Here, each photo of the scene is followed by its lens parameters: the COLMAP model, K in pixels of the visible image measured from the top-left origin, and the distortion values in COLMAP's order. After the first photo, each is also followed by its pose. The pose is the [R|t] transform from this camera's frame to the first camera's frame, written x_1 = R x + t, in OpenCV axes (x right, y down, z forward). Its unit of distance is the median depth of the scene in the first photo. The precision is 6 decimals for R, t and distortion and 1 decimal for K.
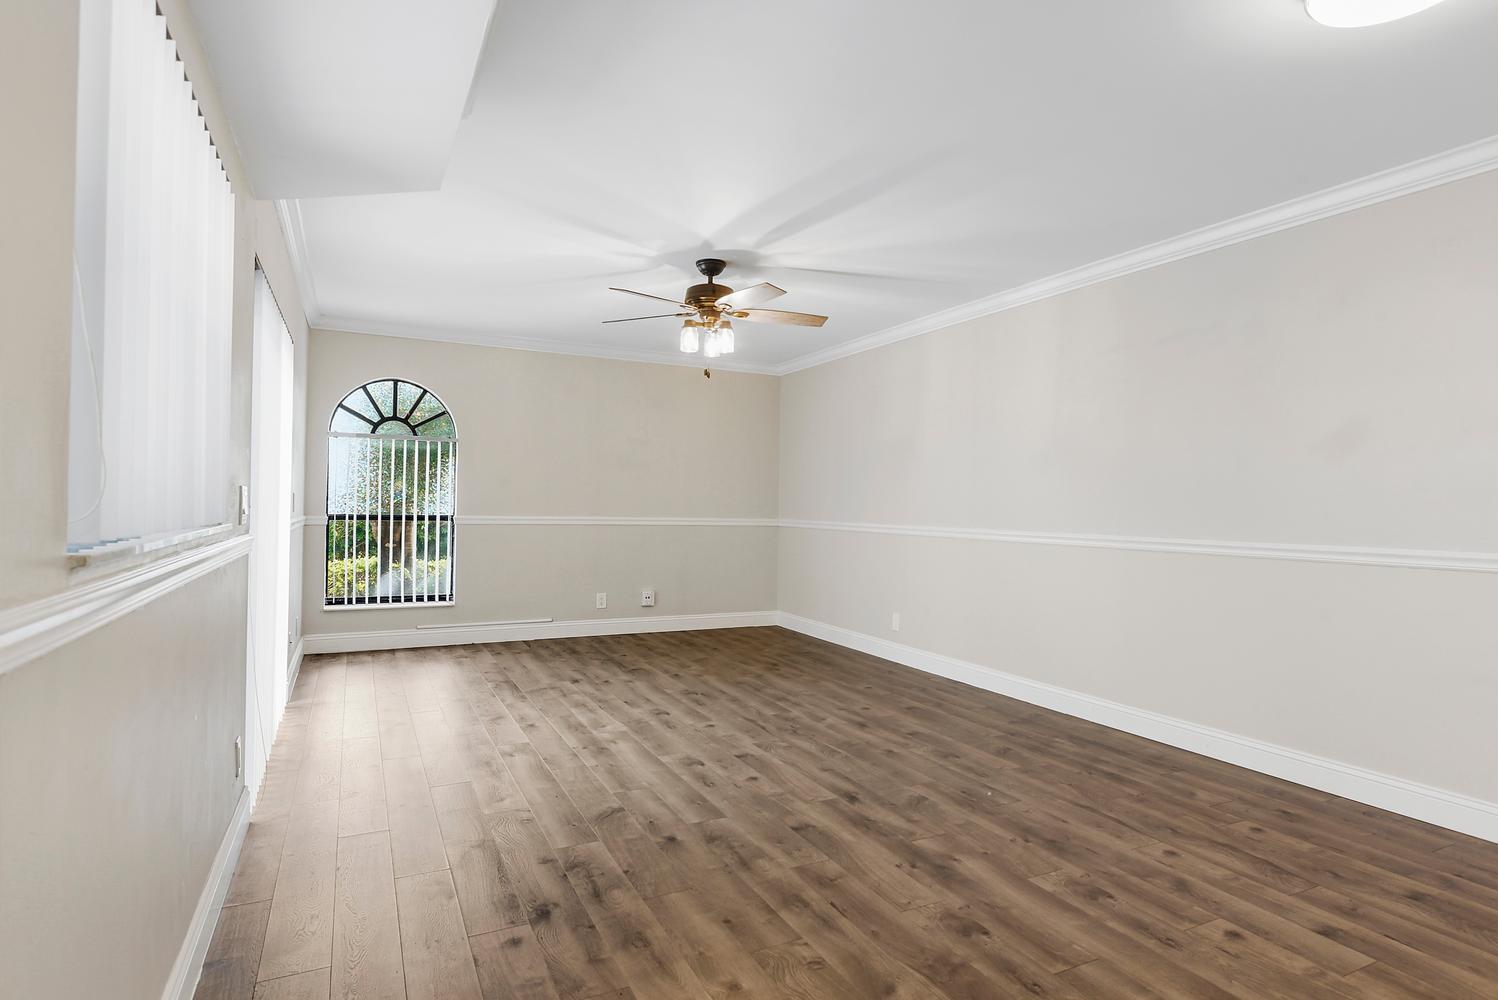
lens RADIAL K [[799.8, 0, 749.0], [0, 799.8, 500.0], [0, 0, 1]] dist [-0.001560, -0.000035]
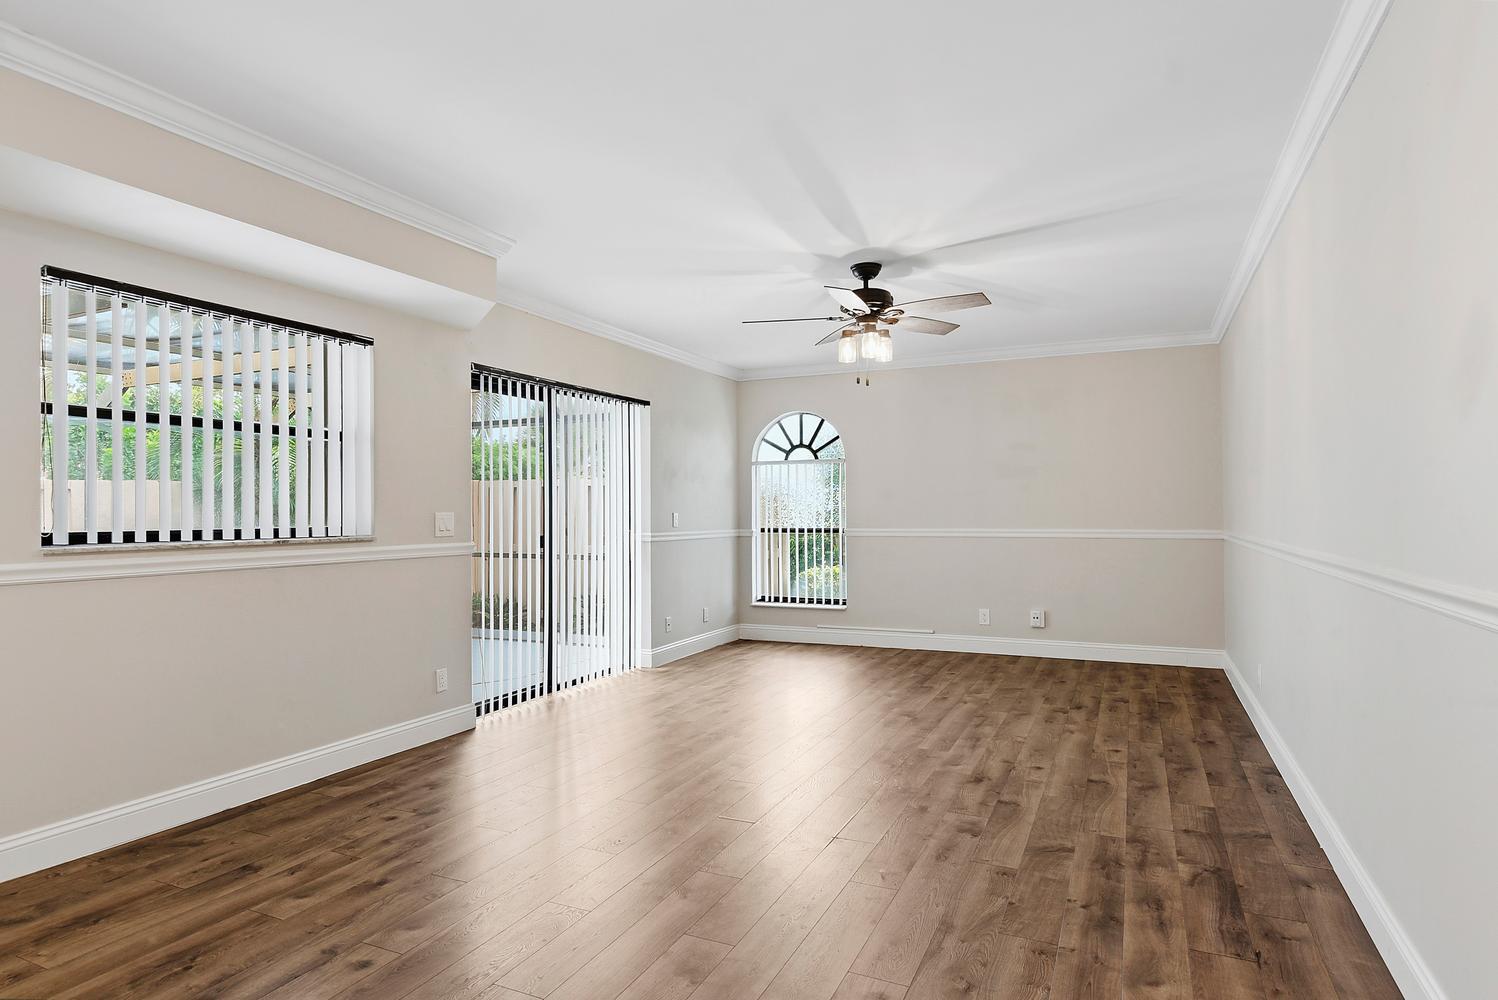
lens RADIAL K [[820.0, 0, 749.0], [0, 820.0, 500.0], [0, 0, 1]] dist [-0.001726, -0.000566]
pose [[0.622049, -0.032565, -0.782301, 0.636869], [0.022683, 0.999465, -0.023568, 0.005770], [0.782650, -0.003085, 0.622455, 0.274070]]
